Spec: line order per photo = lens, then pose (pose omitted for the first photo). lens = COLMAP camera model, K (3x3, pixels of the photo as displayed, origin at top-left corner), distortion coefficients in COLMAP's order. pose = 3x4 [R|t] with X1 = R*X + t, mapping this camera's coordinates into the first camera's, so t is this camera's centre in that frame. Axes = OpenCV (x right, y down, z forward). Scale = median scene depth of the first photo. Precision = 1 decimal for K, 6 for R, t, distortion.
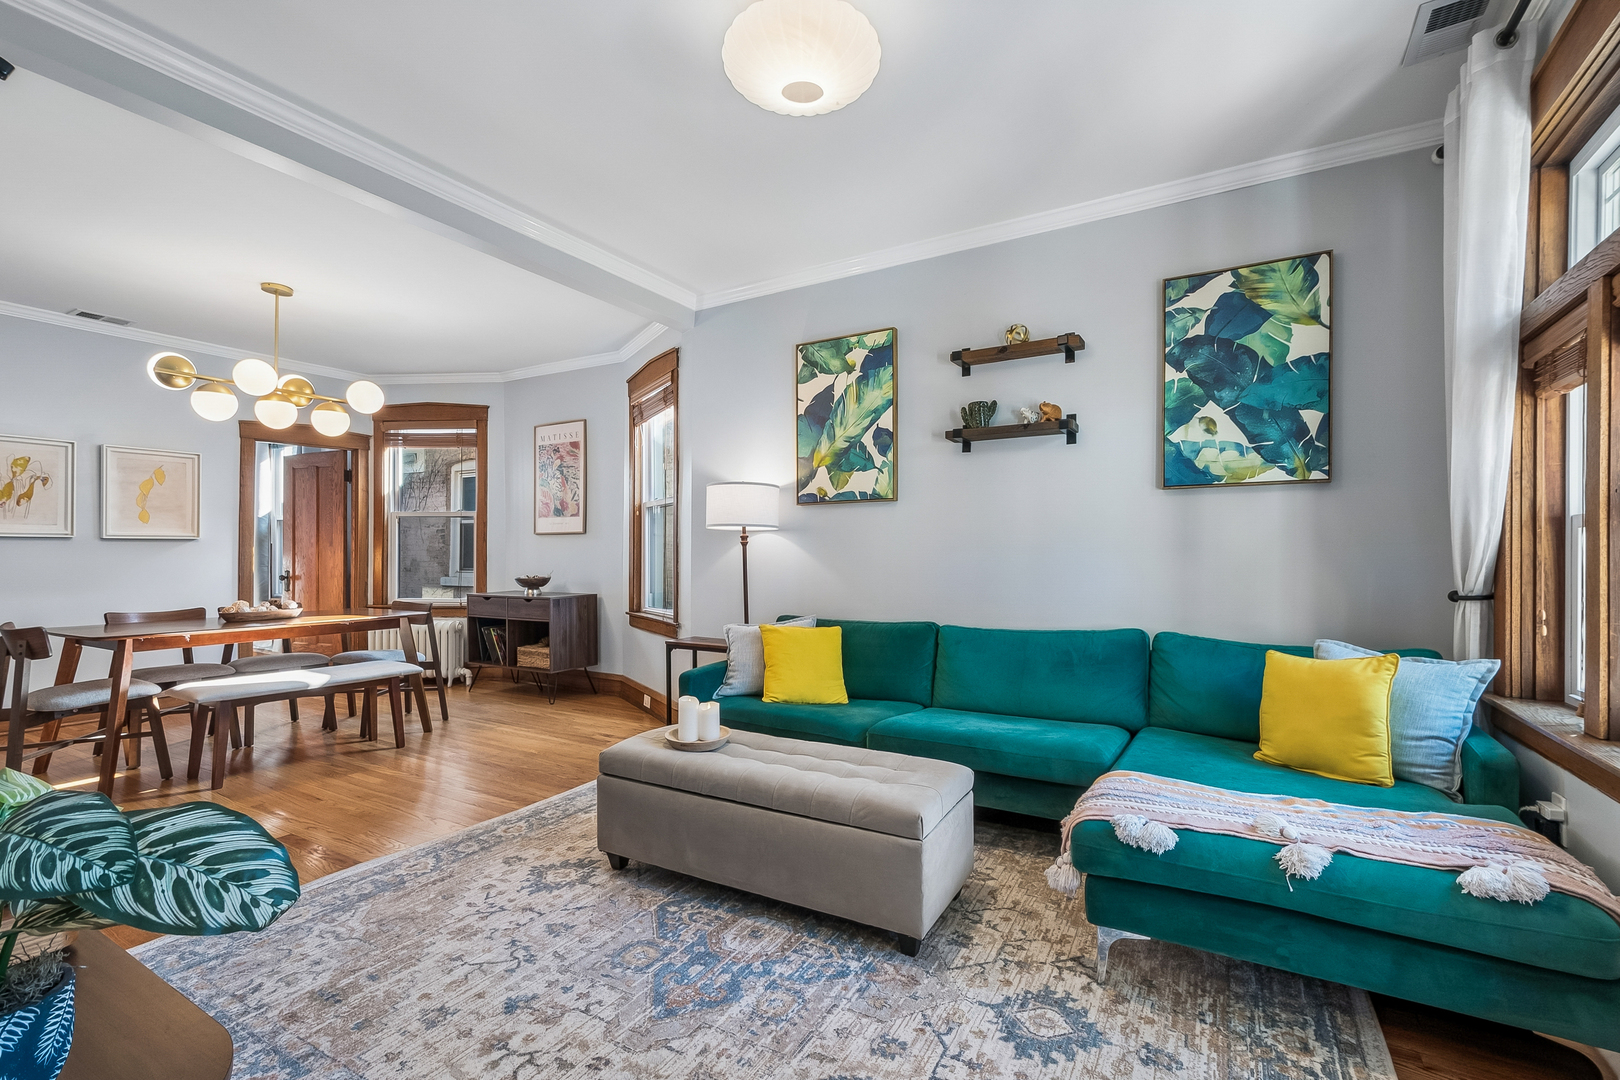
lens RADIAL K [[711.2, 0, 826.6], [0, 711.2, 552.4], [0, 0, 1]] dist [0.001109, 0.000332]
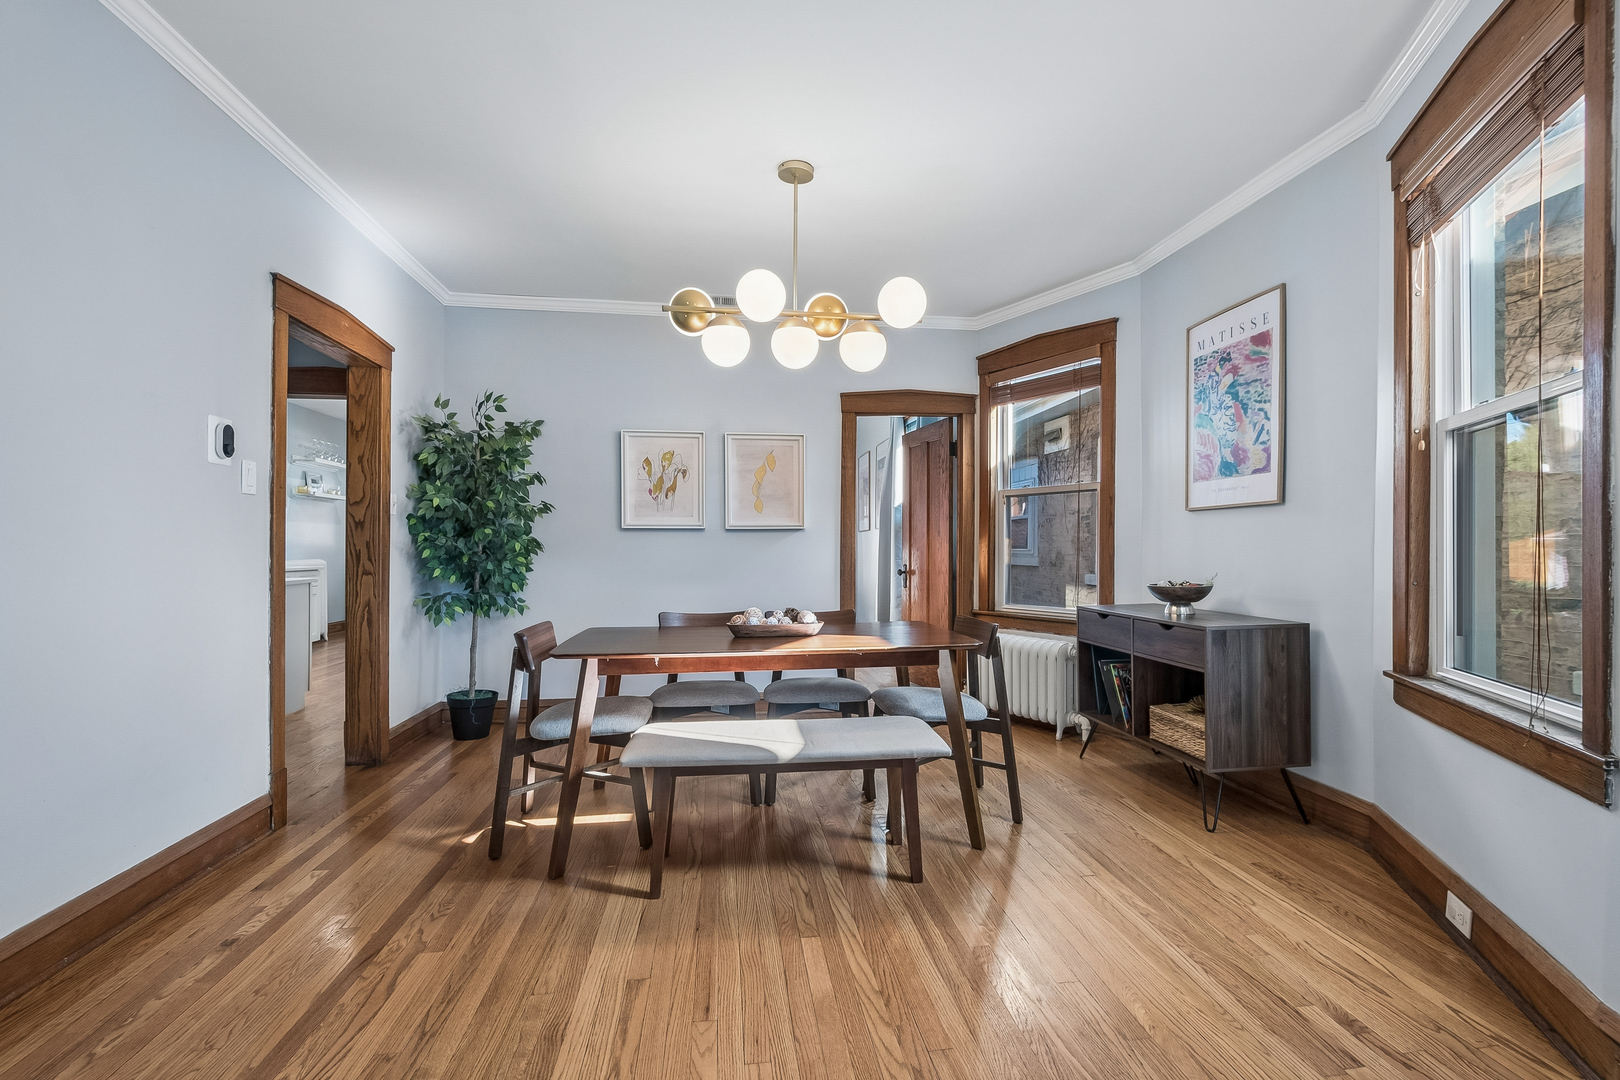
lens RADIAL K [[711.2, 0, 826.6], [0, 711.2, 552.4], [0, 0, 1]] dist [0.001109, 0.000332]
pose [[0.623082, 0.003997, -0.782146, -0.180604], [0.003451, 0.999963, 0.007860, 0.004968], [0.782149, -0.007596, 0.623045, 0.534443]]
